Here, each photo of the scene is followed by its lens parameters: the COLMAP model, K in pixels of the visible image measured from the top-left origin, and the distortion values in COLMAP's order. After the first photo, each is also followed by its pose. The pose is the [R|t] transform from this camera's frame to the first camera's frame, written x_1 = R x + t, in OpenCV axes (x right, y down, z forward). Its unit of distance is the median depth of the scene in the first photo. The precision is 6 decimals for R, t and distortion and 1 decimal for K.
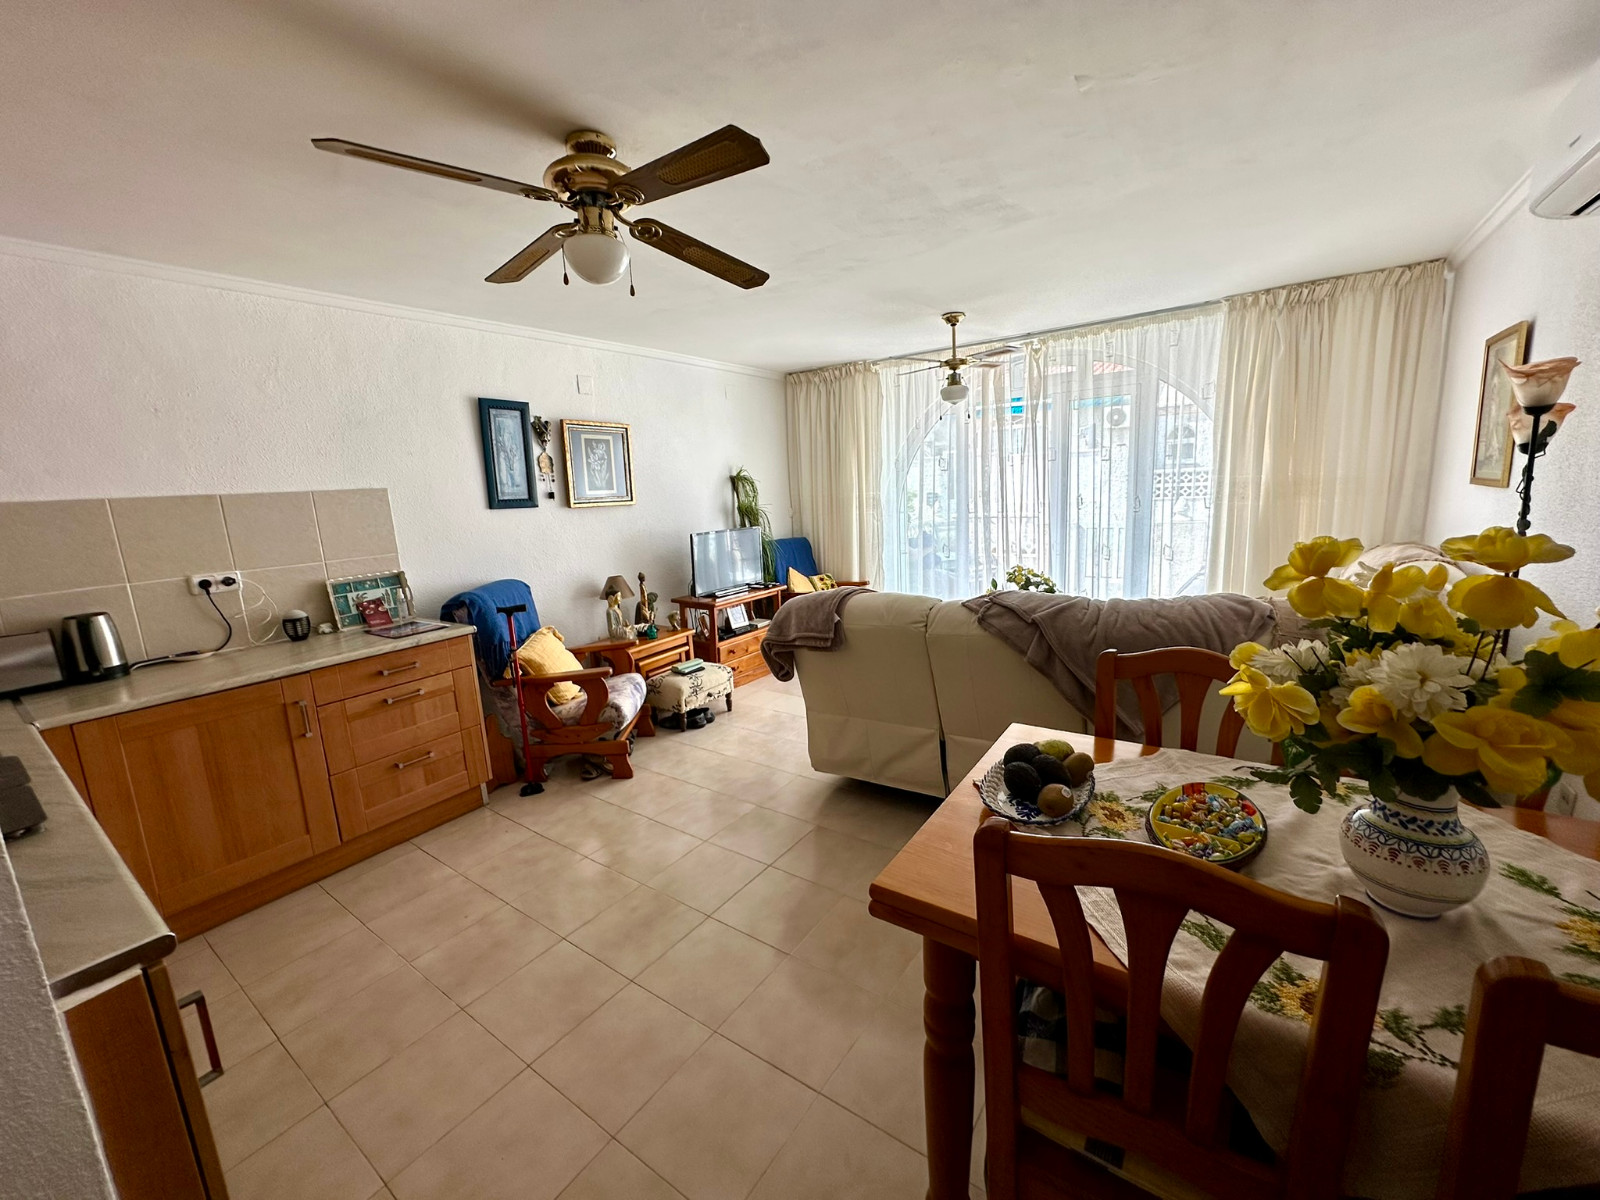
lens RADIAL K [[639.8, 0, 799.4], [0, 639.8, 600.7], [0, 0, 1]] dist [-0.004274, 0.000204]
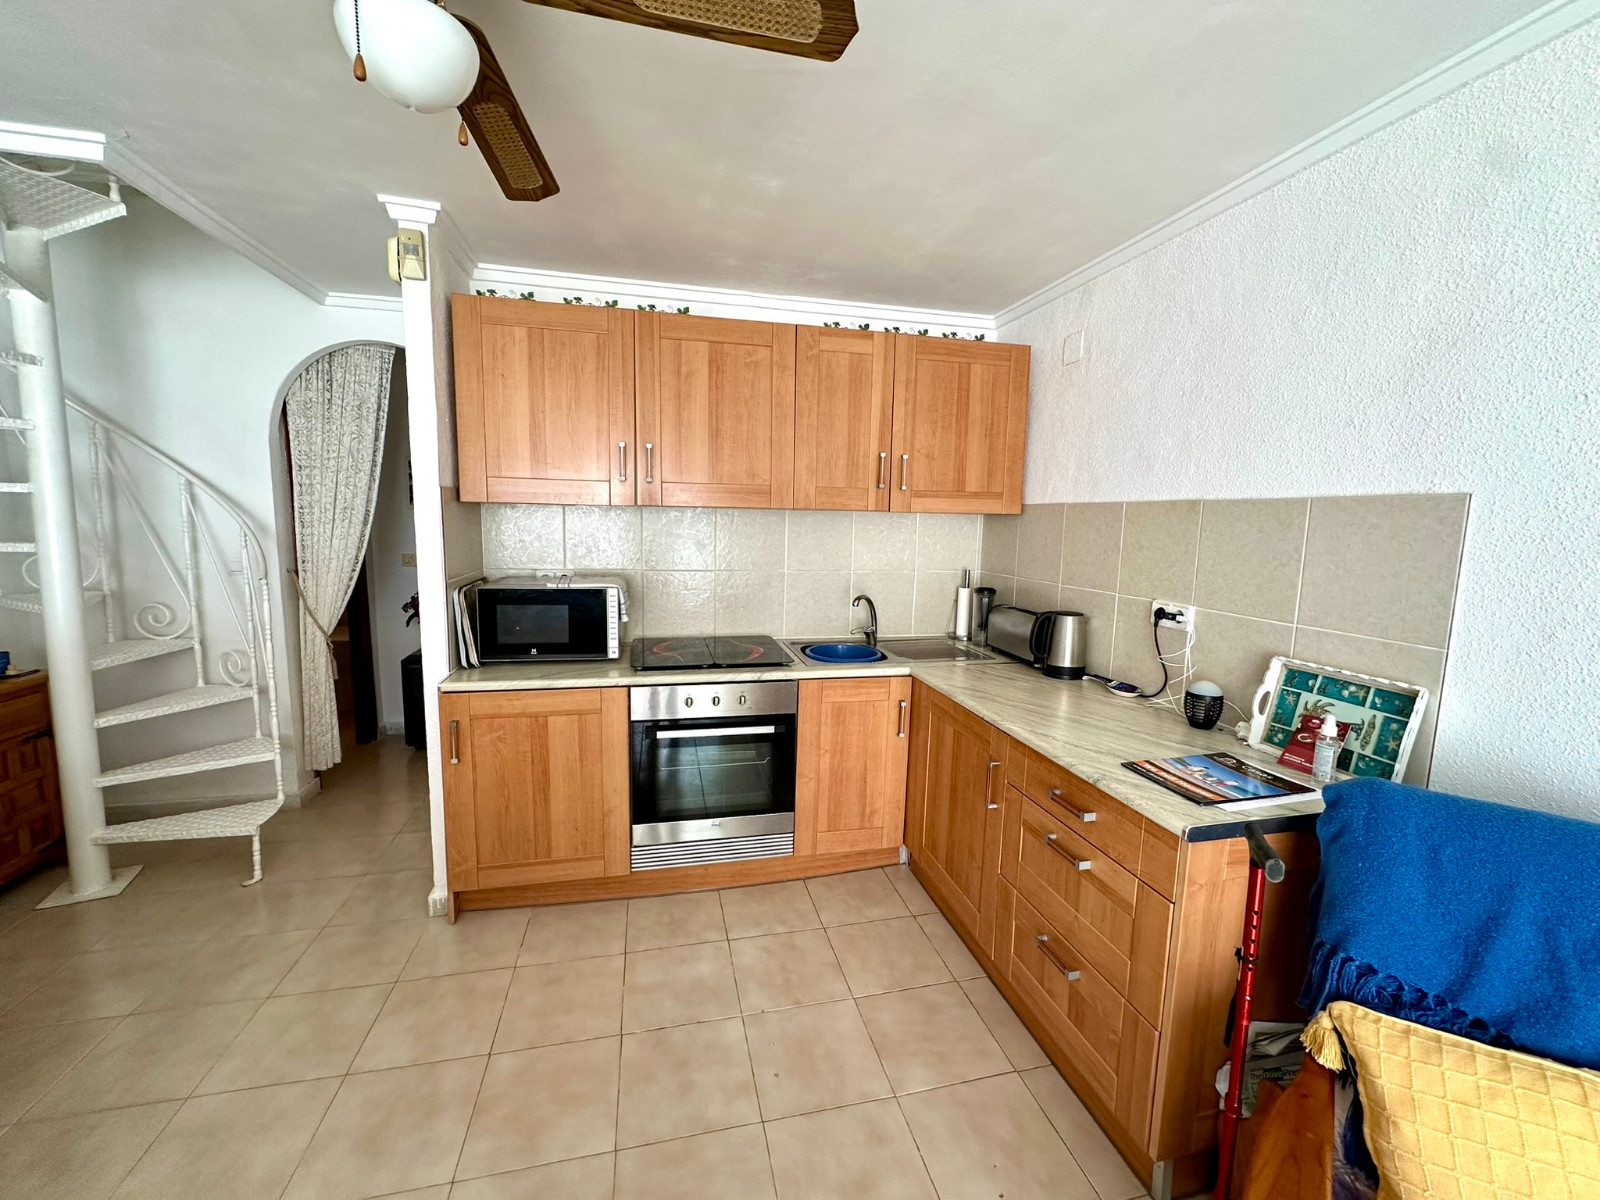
lens RADIAL K [[639.8, 0, 799.4], [0, 639.8, 600.7], [0, 0, 1]] dist [-0.004274, 0.000204]
pose [[-0.664462, 0.128913, -0.736119, -0.061266], [-0.131554, 0.949451, 0.285020, -0.207665], [0.735652, 0.286224, -0.613915, 1.159704]]
